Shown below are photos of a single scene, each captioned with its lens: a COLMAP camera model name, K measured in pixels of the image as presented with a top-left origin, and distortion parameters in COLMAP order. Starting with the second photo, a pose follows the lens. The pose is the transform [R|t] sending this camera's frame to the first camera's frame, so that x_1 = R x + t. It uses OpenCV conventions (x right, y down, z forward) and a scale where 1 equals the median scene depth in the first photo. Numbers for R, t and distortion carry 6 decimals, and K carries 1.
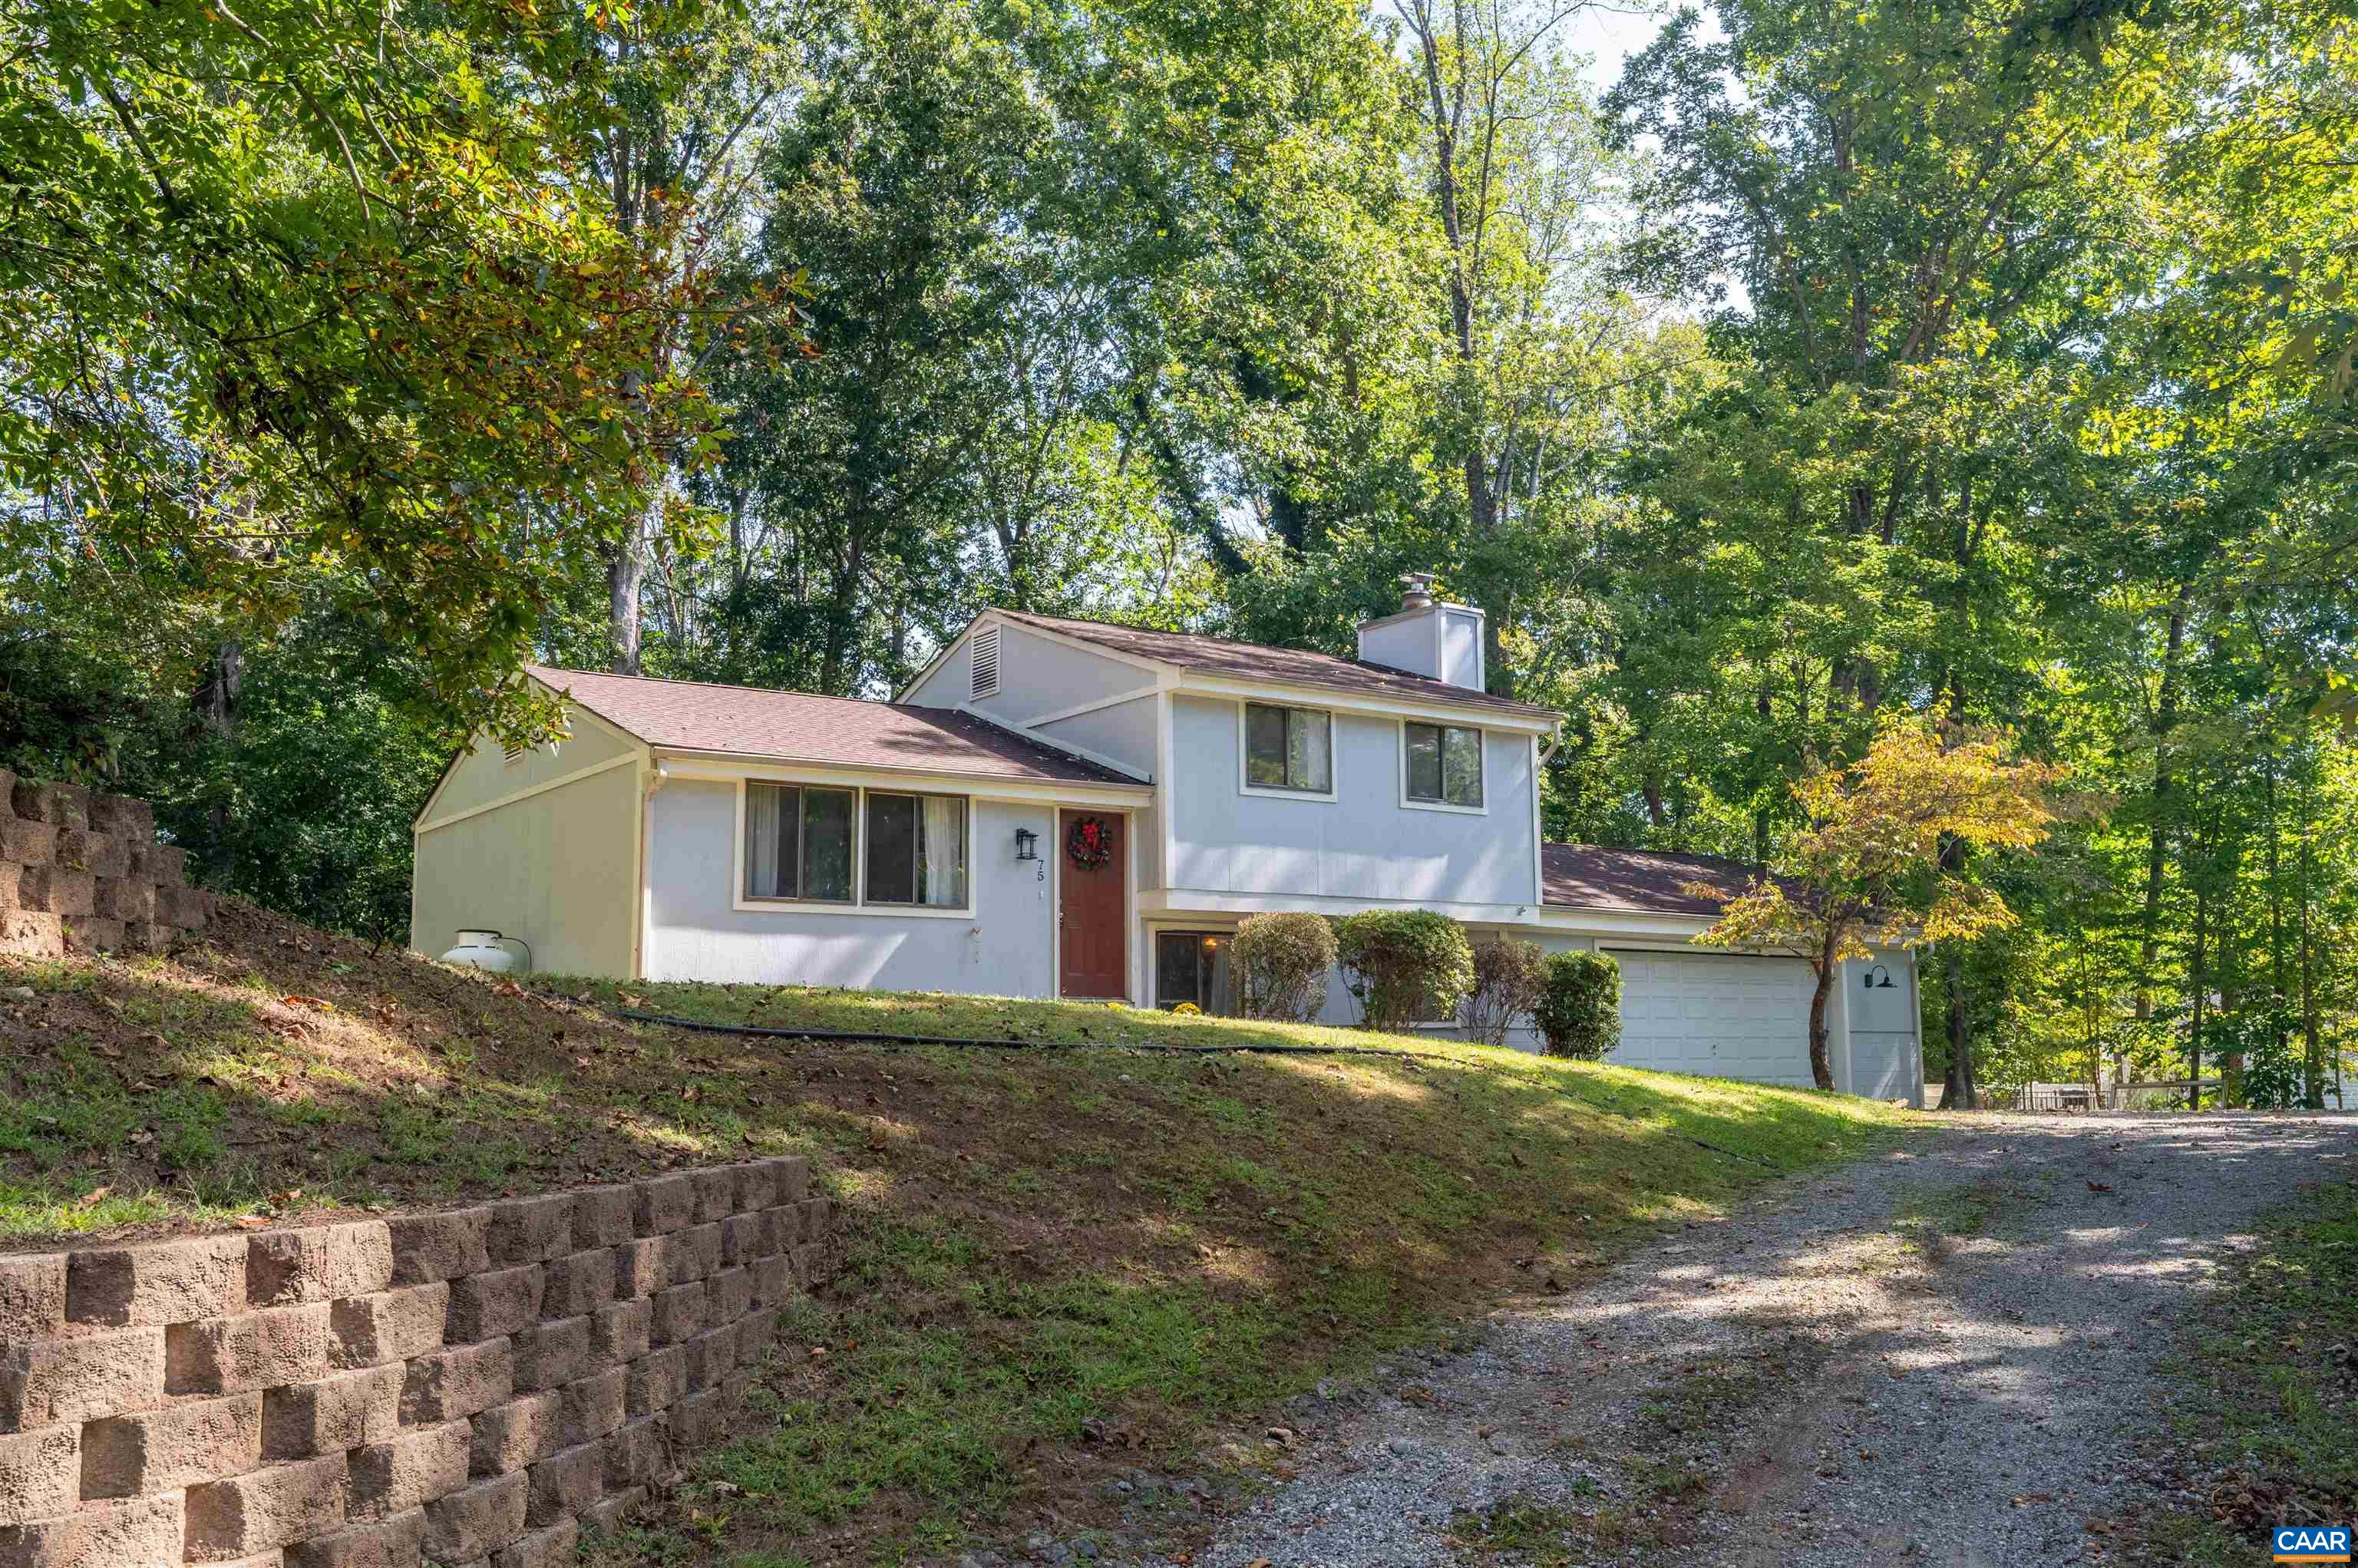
lens RADIAL K [[2043.9, 0, 1184.0], [0, 2043.9, 780.6], [0, 0, 1]] dist [-0.010074, -0.001242]
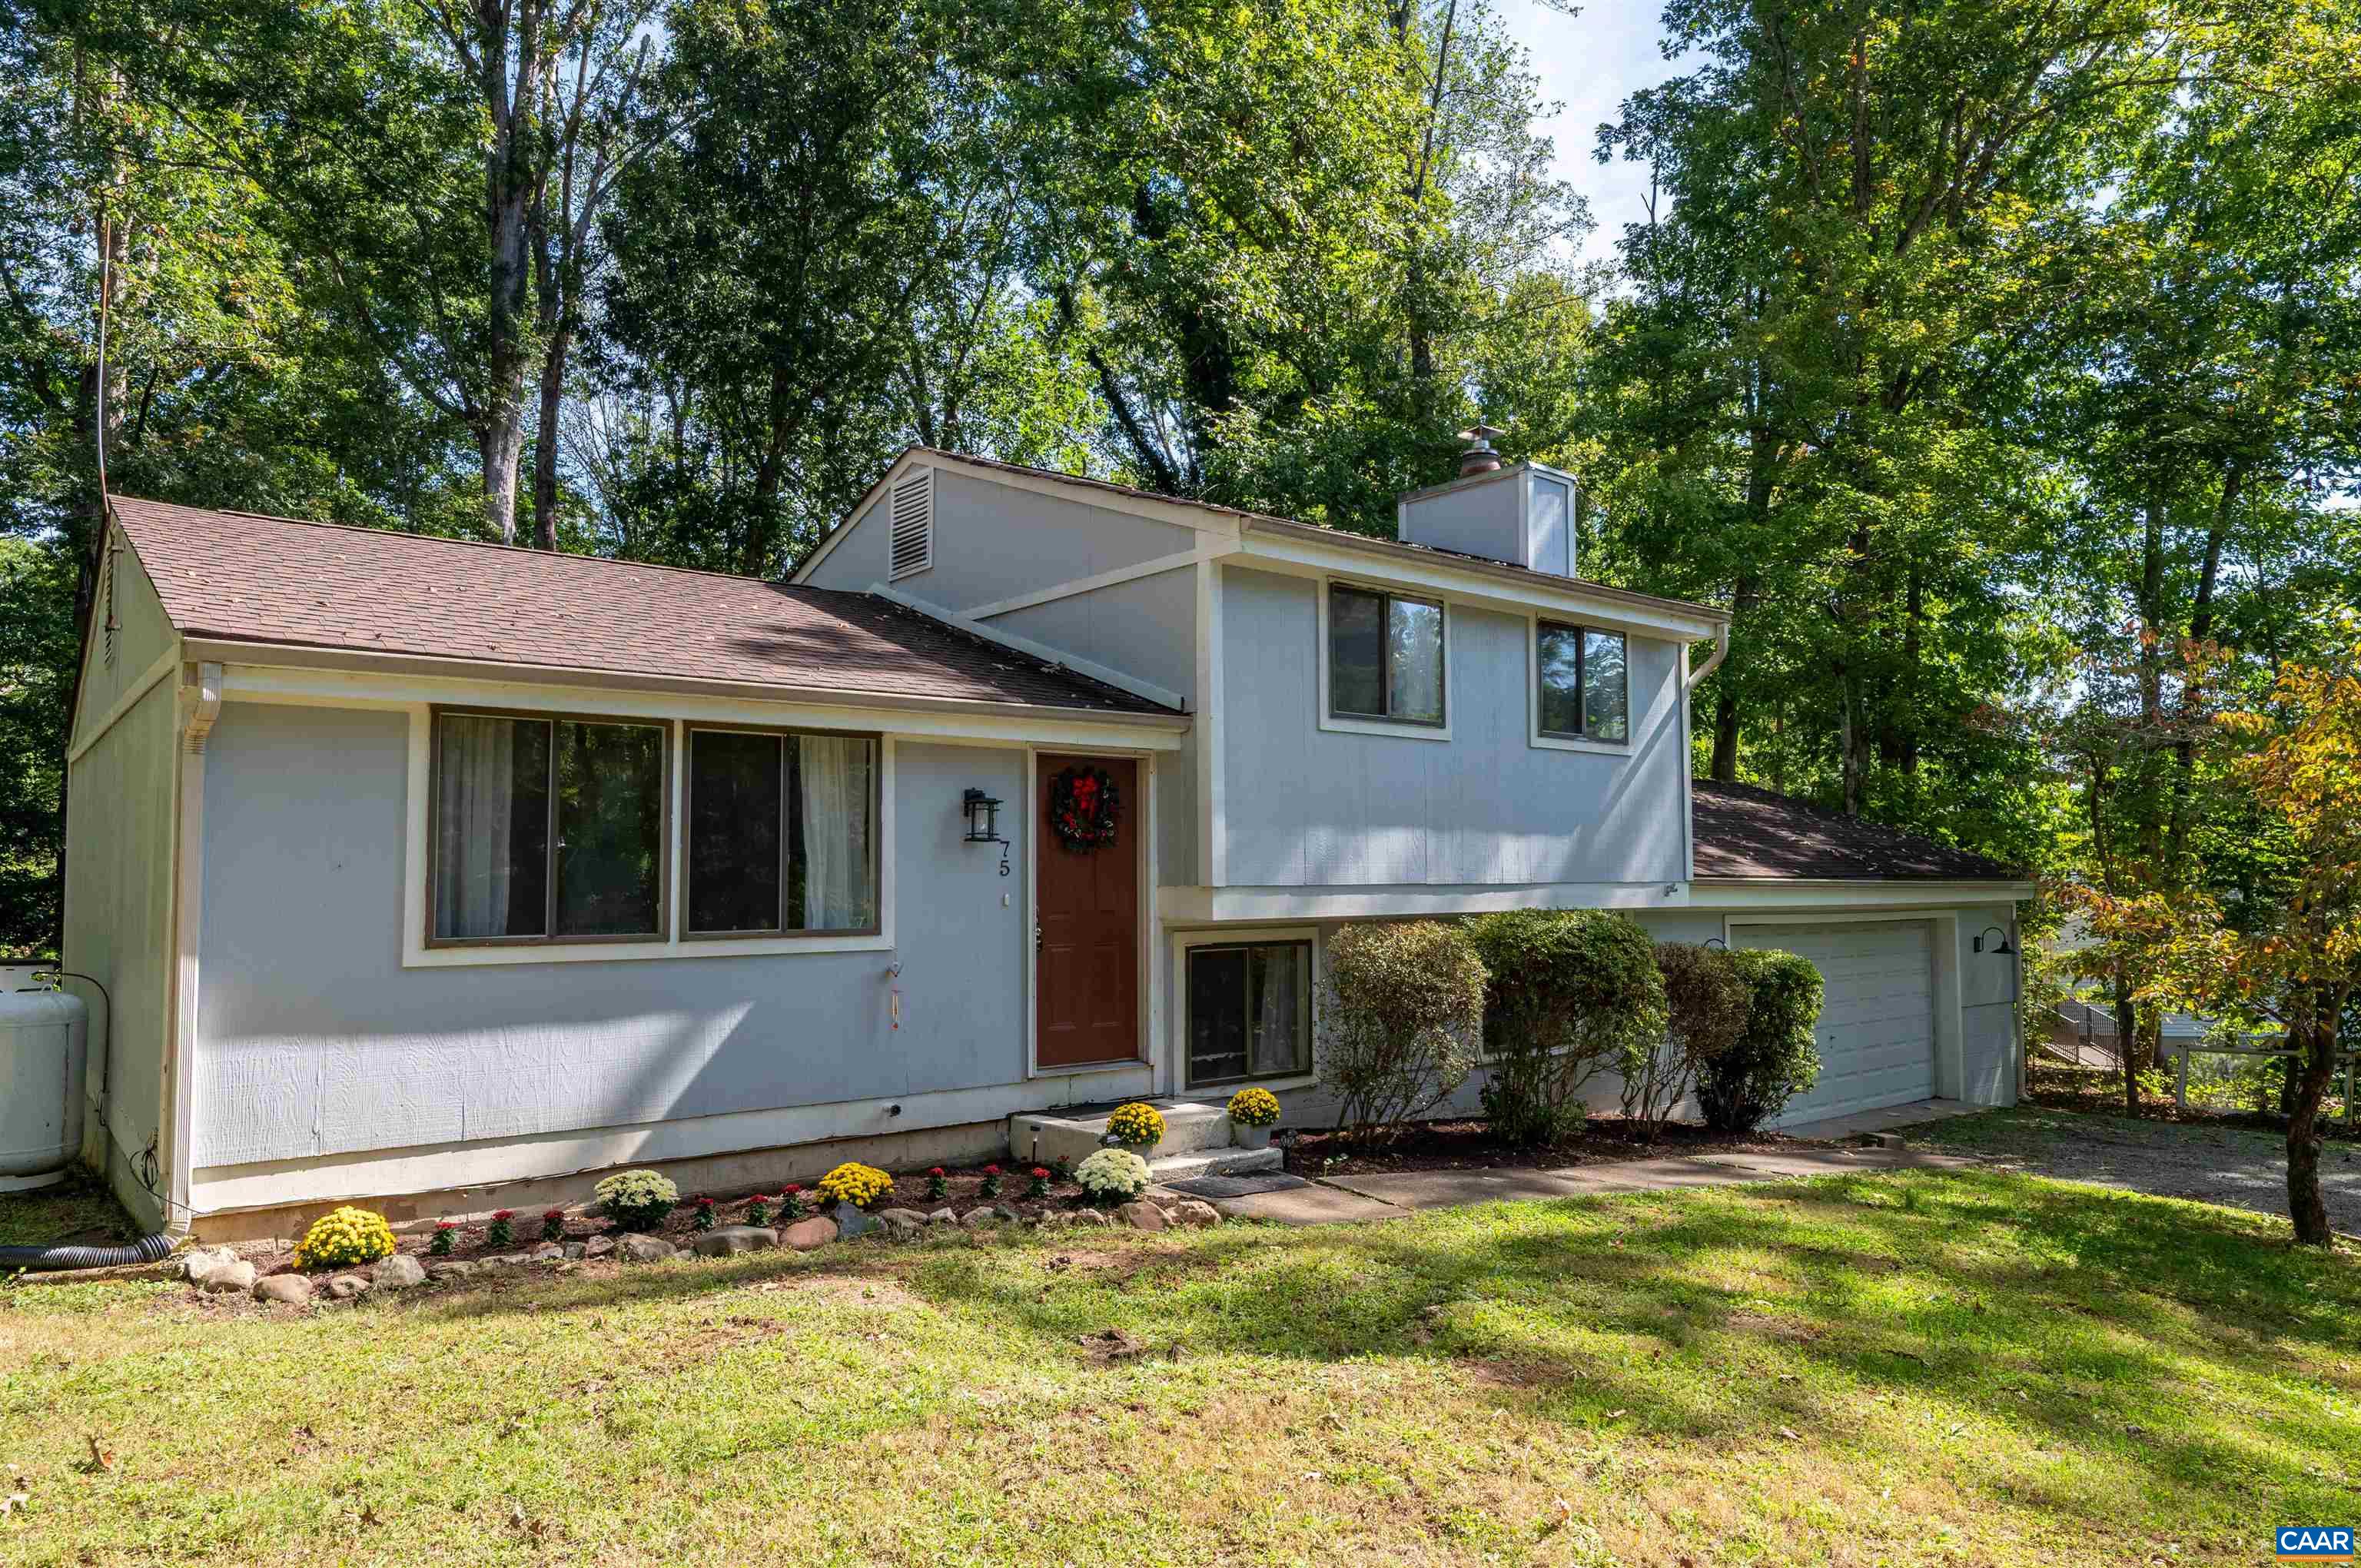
lens RADIAL K [[1494.0, 0, 1159.9], [0, 1494.0, 796.7], [0, 0, 1]] dist [0.000588, 0.000350]
pose [[0.997642, 0.008416, 0.068112, -0.052985], [-0.013973, 0.996574, 0.081517, -0.009632], [-0.067192, -0.082276, 0.994342, 0.547400]]
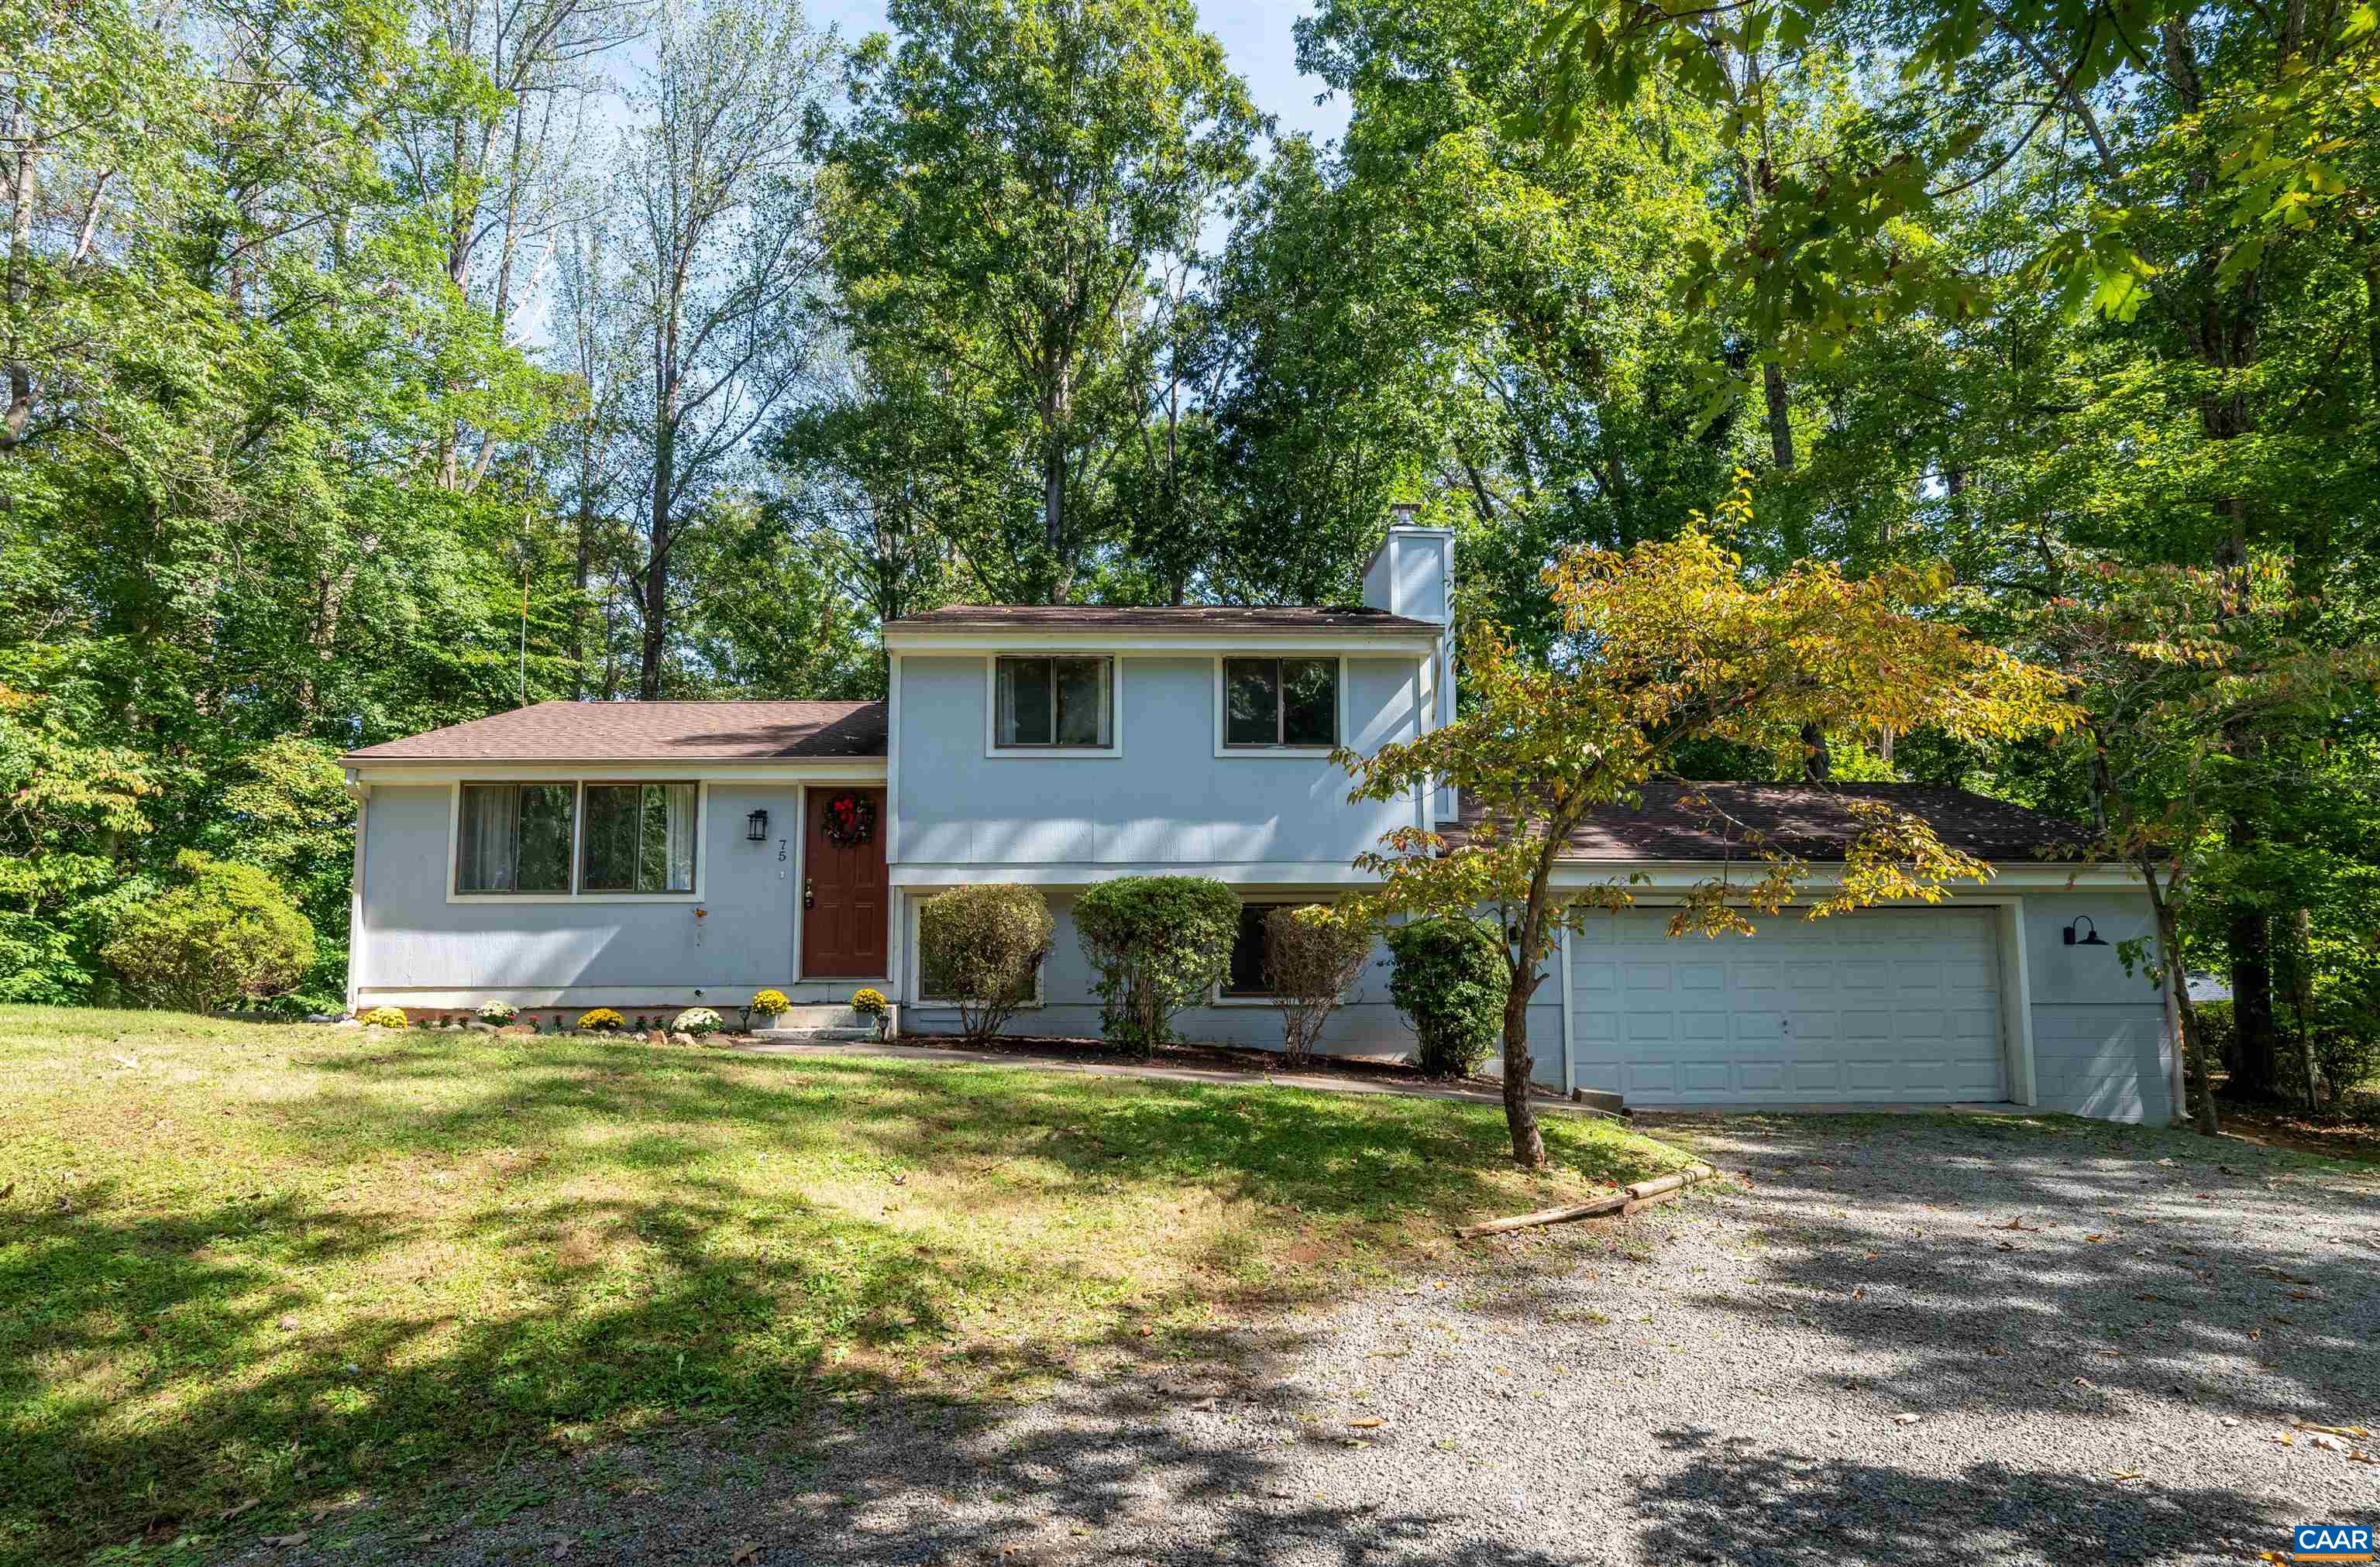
lens RADIAL K [[1179.4, 0, 1196.0], [0, 1179.4, 798.5], [0, 0, 1]] dist [0.016751, 0.000154]
pose [[0.839398, -0.054697, -0.540759, 0.398076], [0.072347, 0.997314, 0.011424, 0.025750], [0.538681, -0.048712, 0.841100, 0.601741]]
